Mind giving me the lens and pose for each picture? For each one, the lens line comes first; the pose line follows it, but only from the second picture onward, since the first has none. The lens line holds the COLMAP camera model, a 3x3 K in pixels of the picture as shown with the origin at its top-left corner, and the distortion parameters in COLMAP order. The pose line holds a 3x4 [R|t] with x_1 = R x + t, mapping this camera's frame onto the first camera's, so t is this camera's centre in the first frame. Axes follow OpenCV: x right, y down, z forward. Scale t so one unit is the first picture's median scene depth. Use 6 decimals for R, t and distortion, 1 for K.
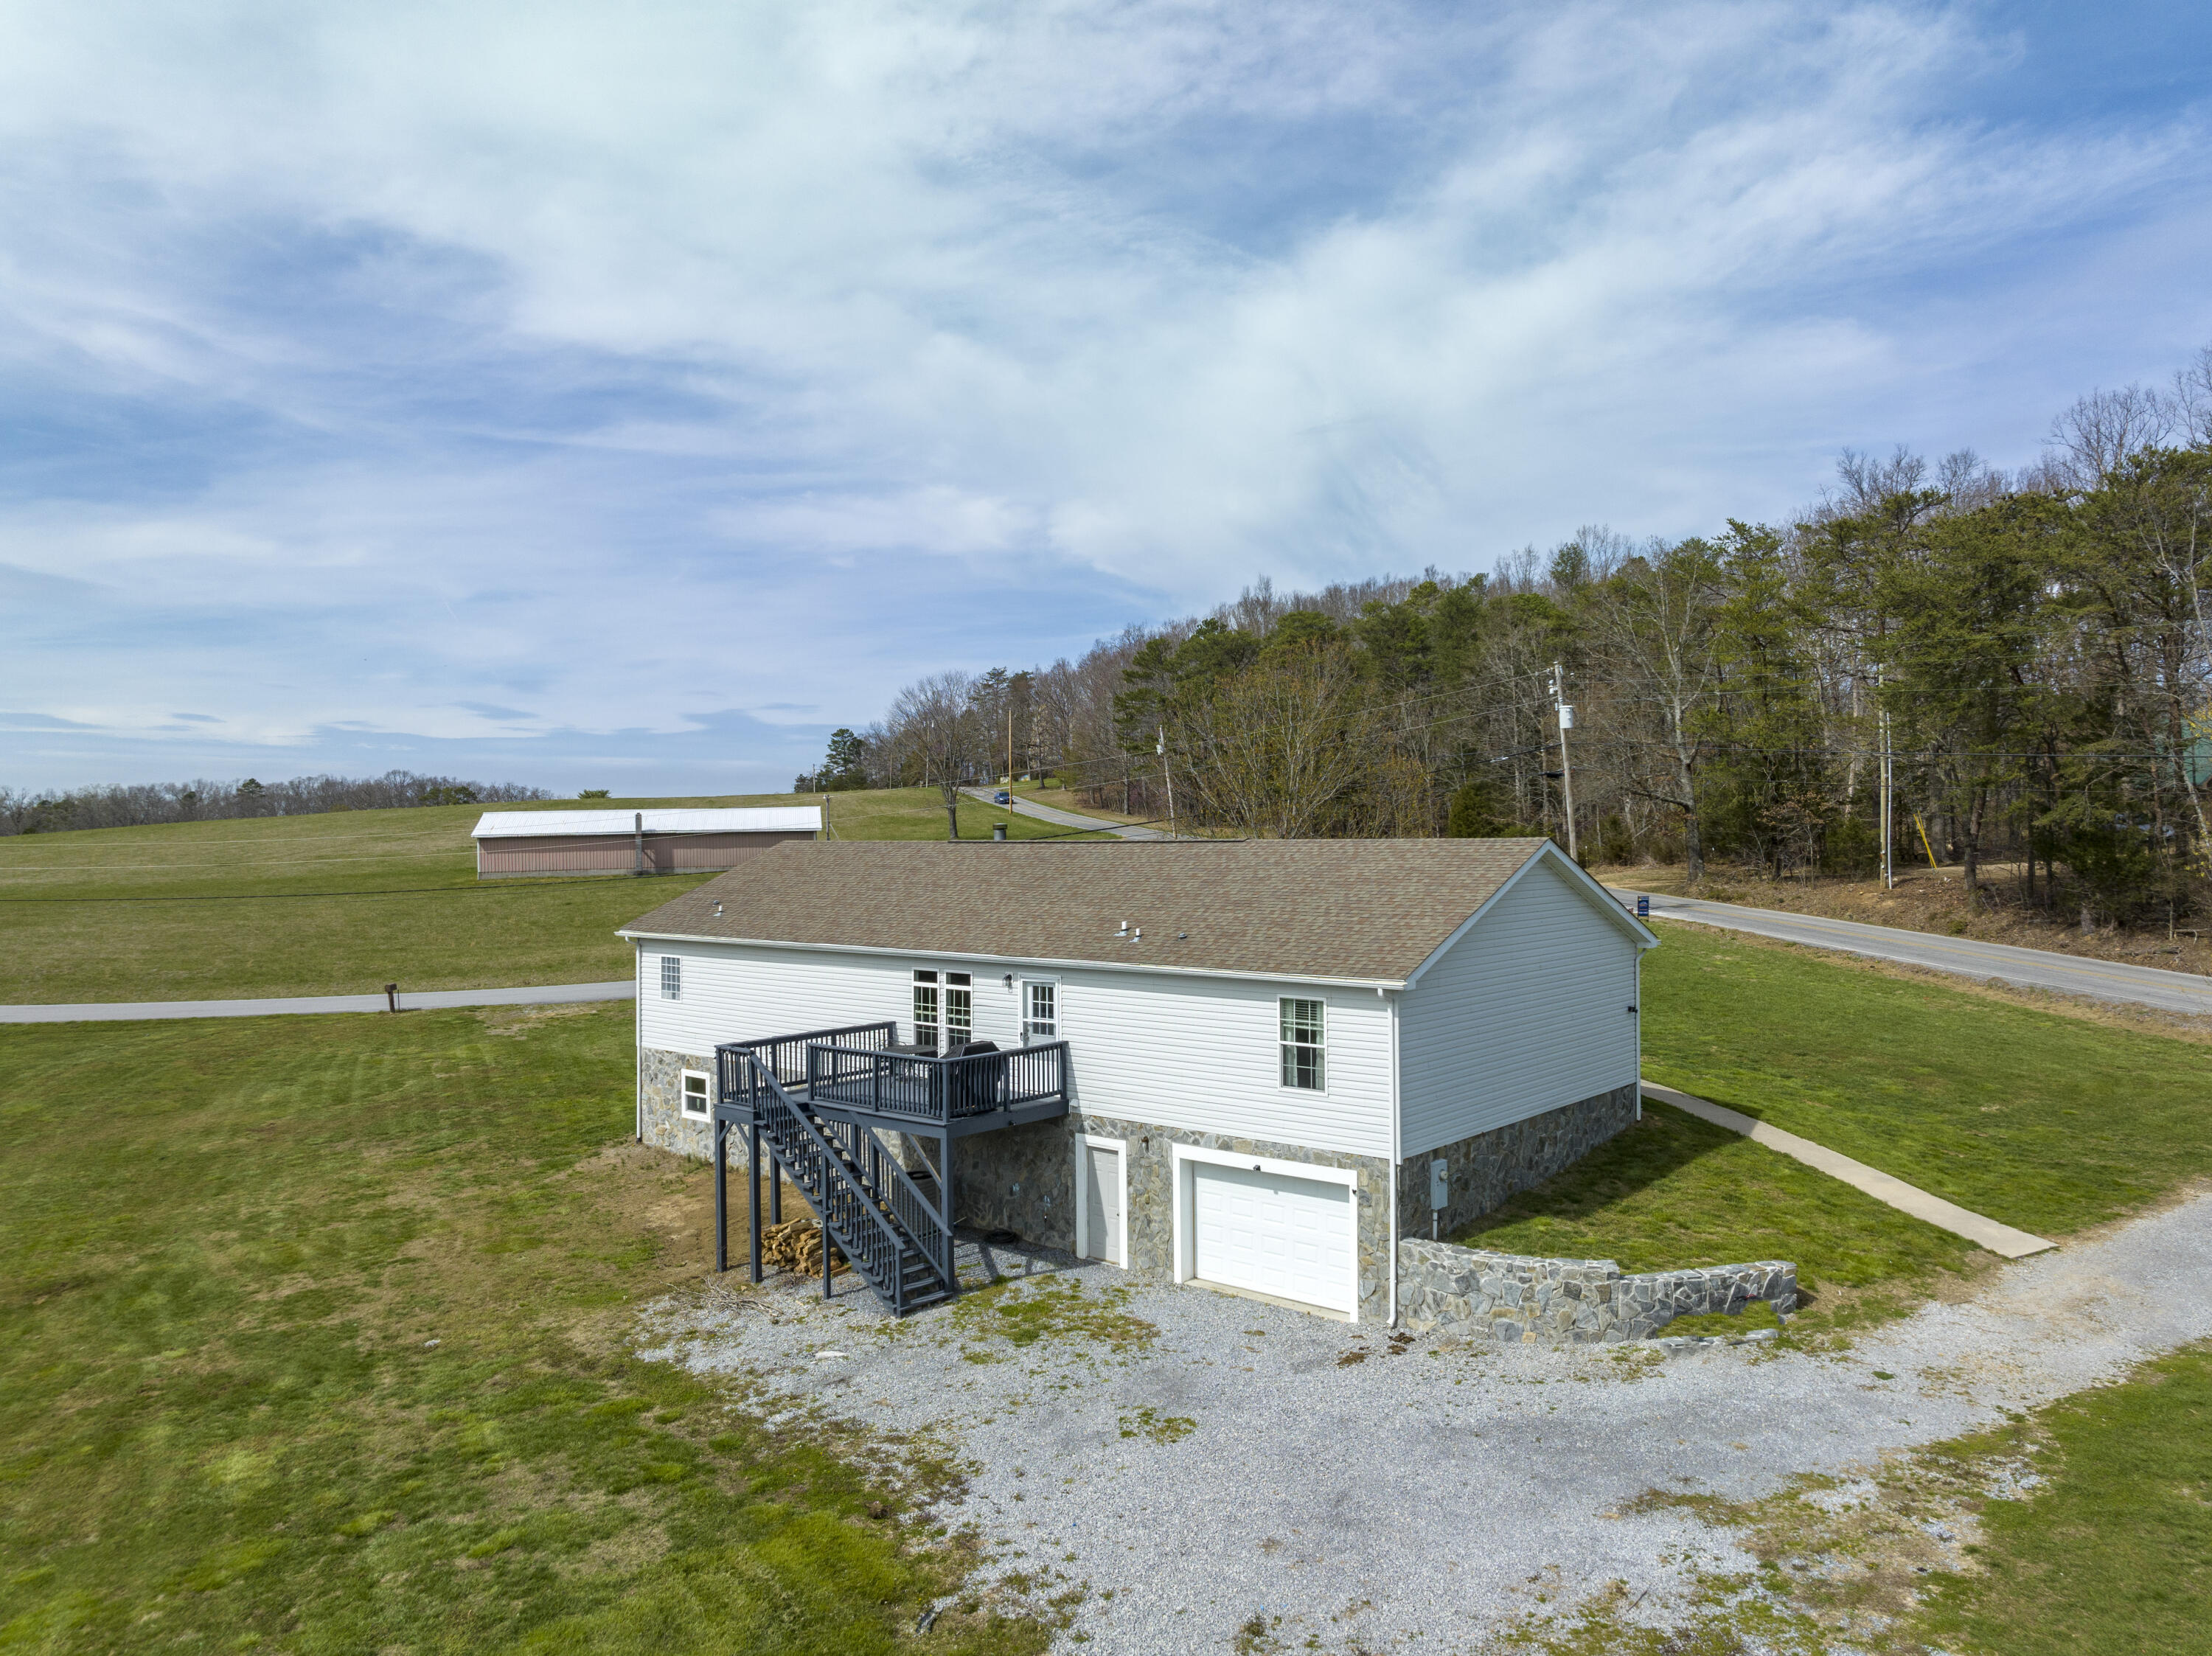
lens RADIAL K [[1542.5, 0, 1142.6], [0, 1542.5, 684.9], [0, 0, 1]] dist [-0.049667, 0.018682]
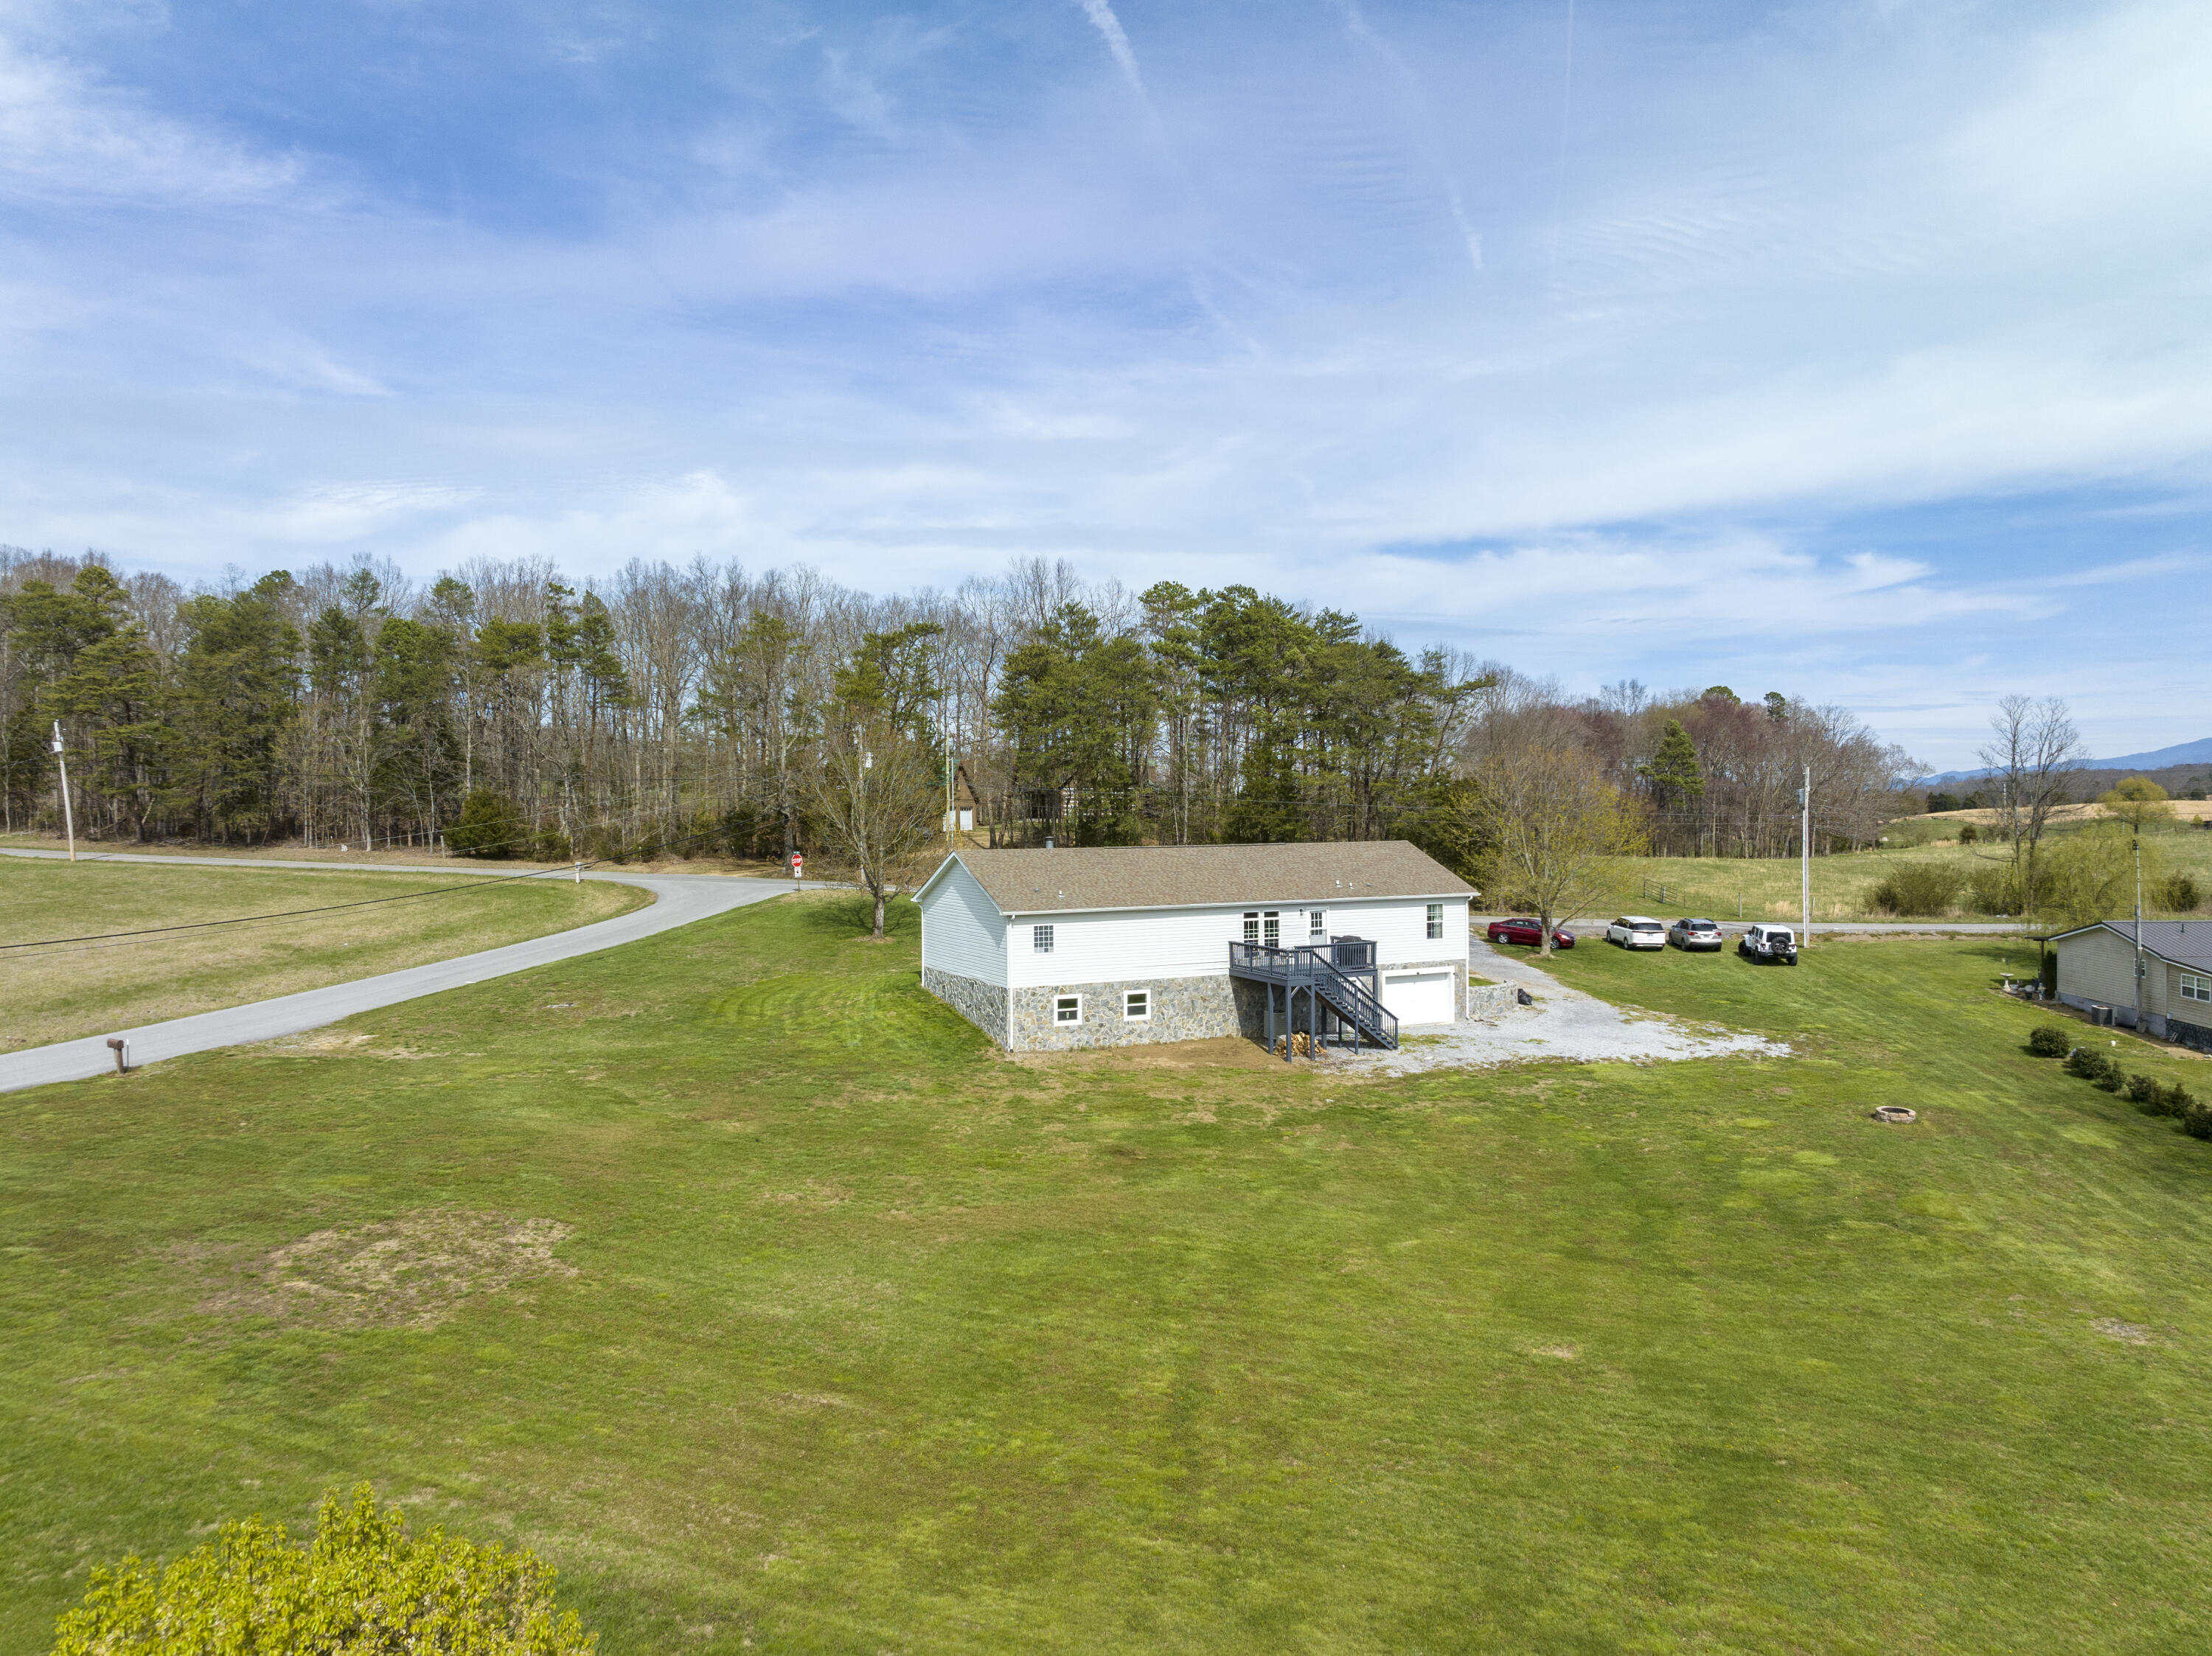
lens RADIAL K [[1542.5, 0, 1129.0], [0, 1542.5, 836.2], [0, 0, 1]] dist [-0.049667, 0.018682]
pose [[0.393121, -0.011849, 0.919411, -1.000837], [-0.082779, 0.995400, 0.048223, 0.004569], [-0.915753, -0.095066, 0.390331, 0.196957]]
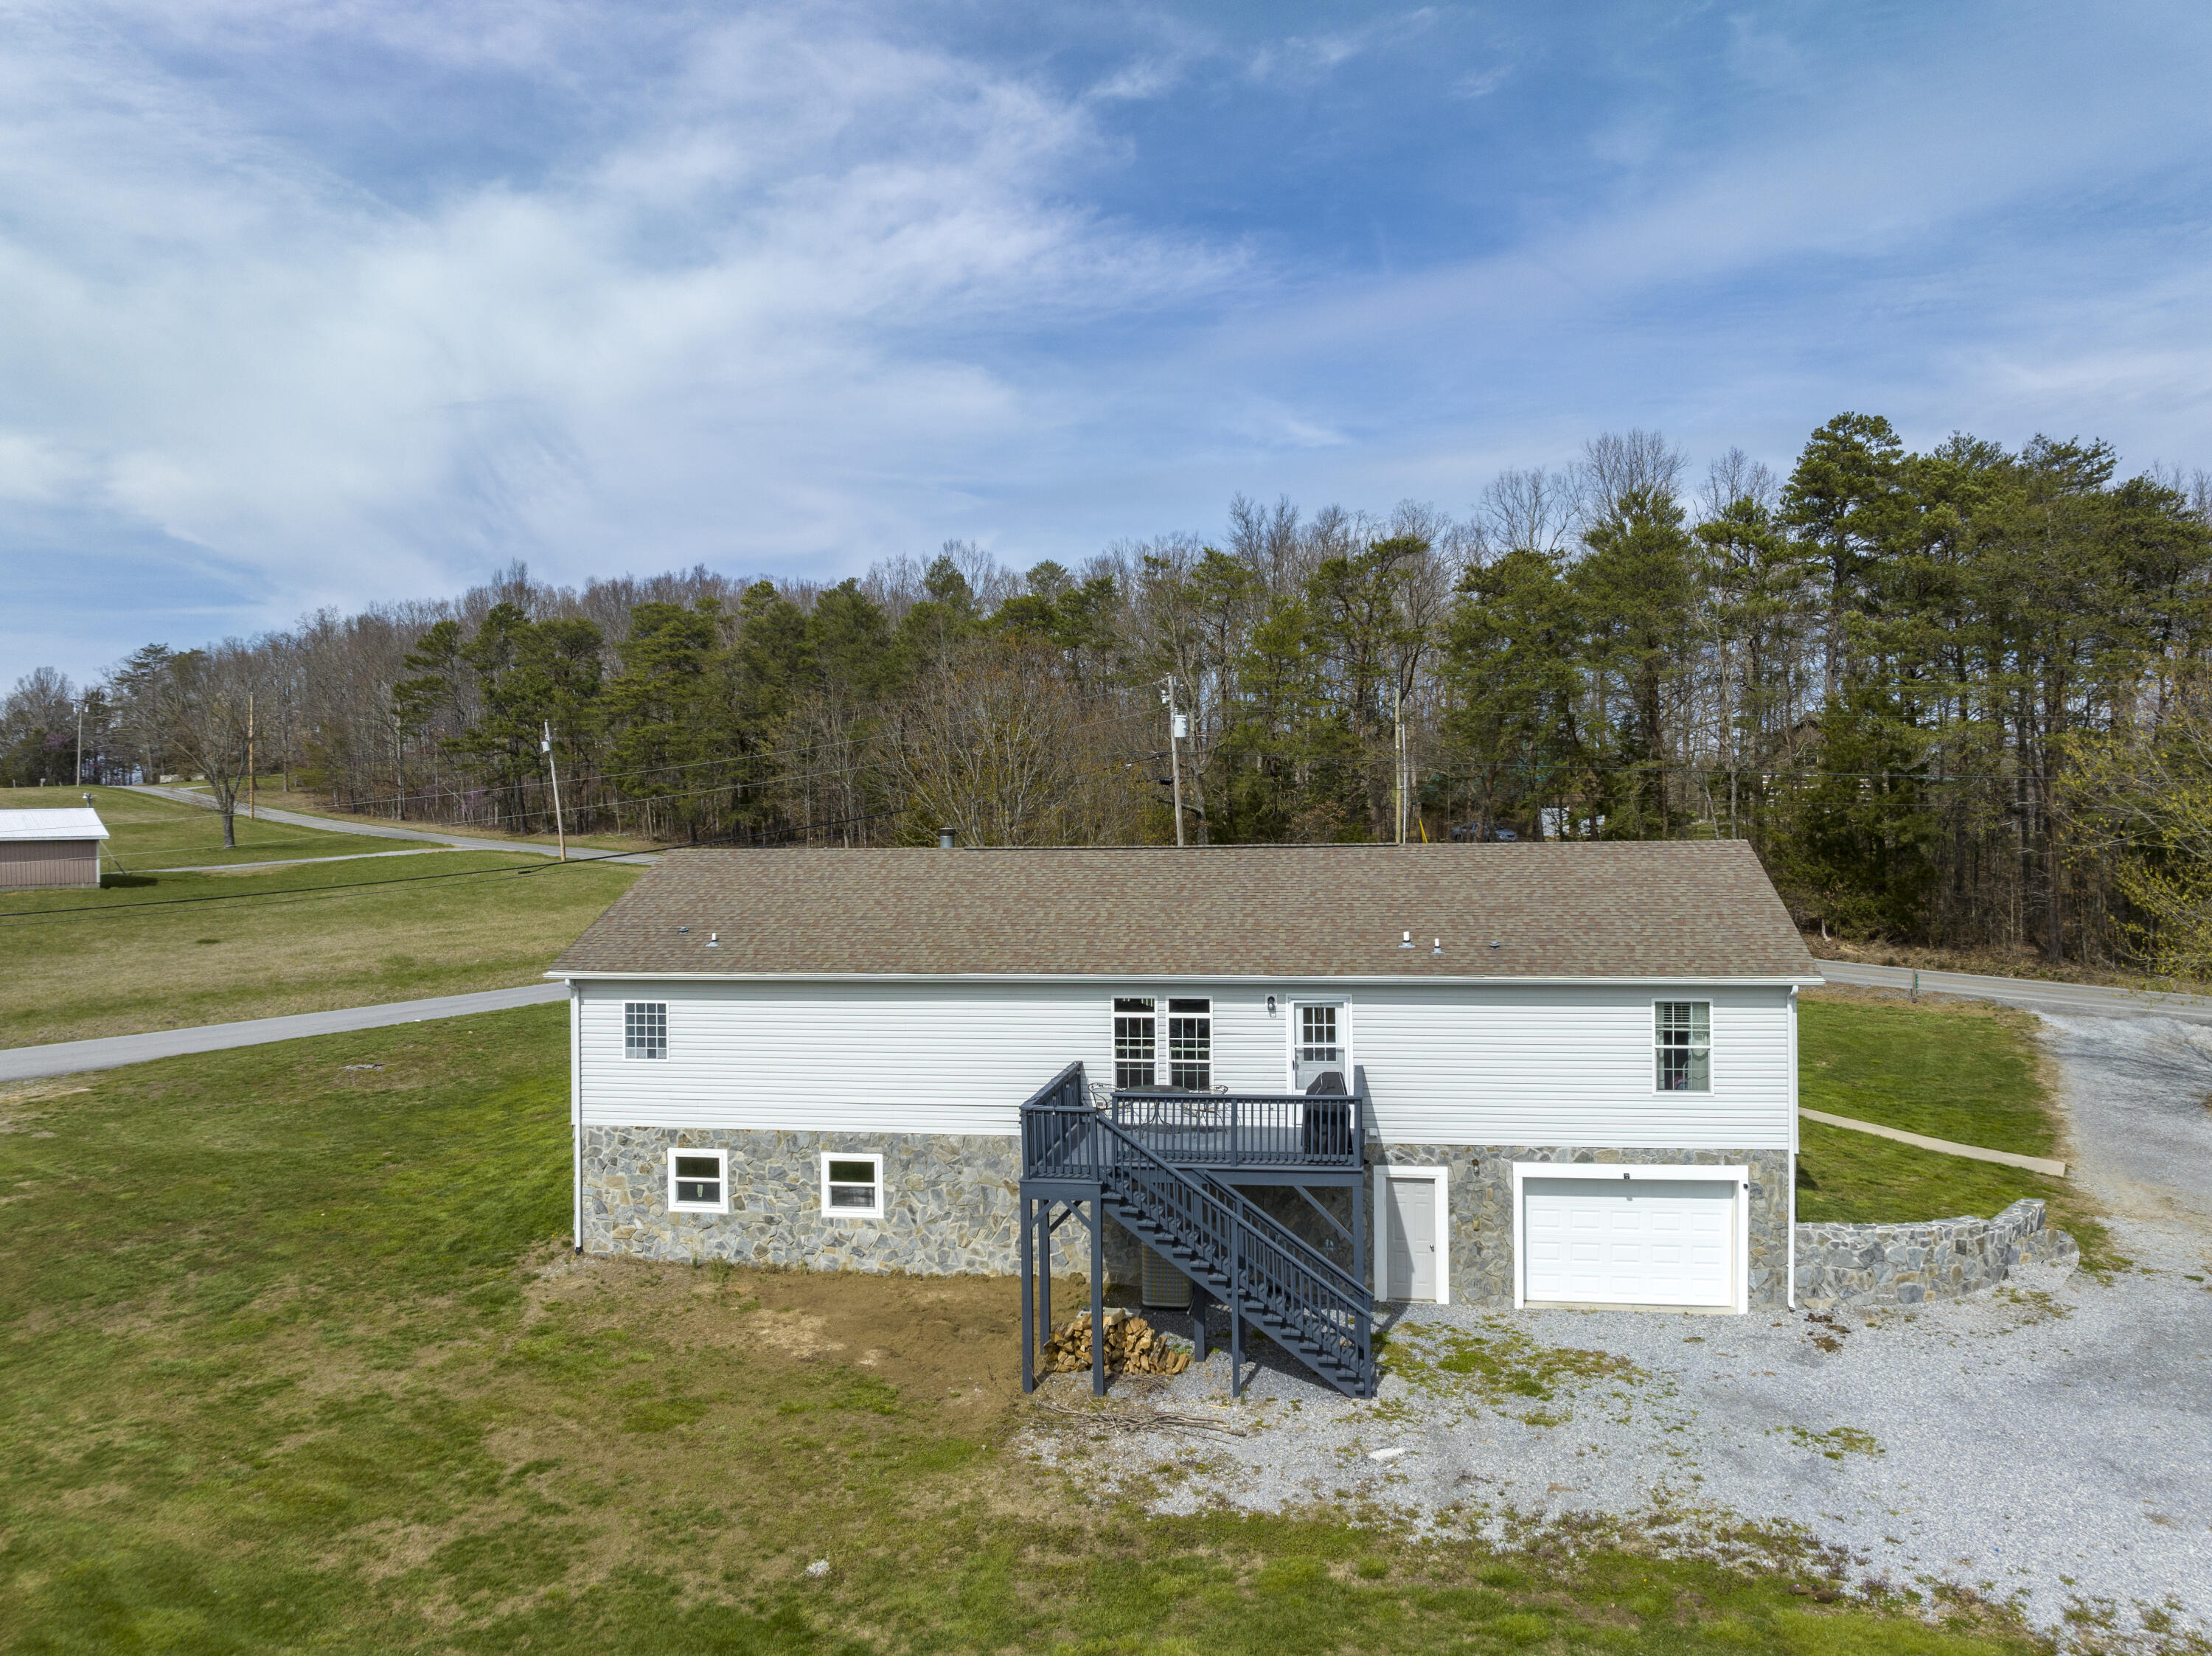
lens RADIAL K [[1542.5, 0, 1085.5], [0, 1542.5, 727.3], [0, 0, 1]] dist [-0.049667, 0.018682]
pose [[0.860778, 0.032485, 0.507944, -0.303238], [-0.043946, 0.998978, 0.010583, 0.013671], [-0.507081, -0.031431, 0.861325, 0.142300]]
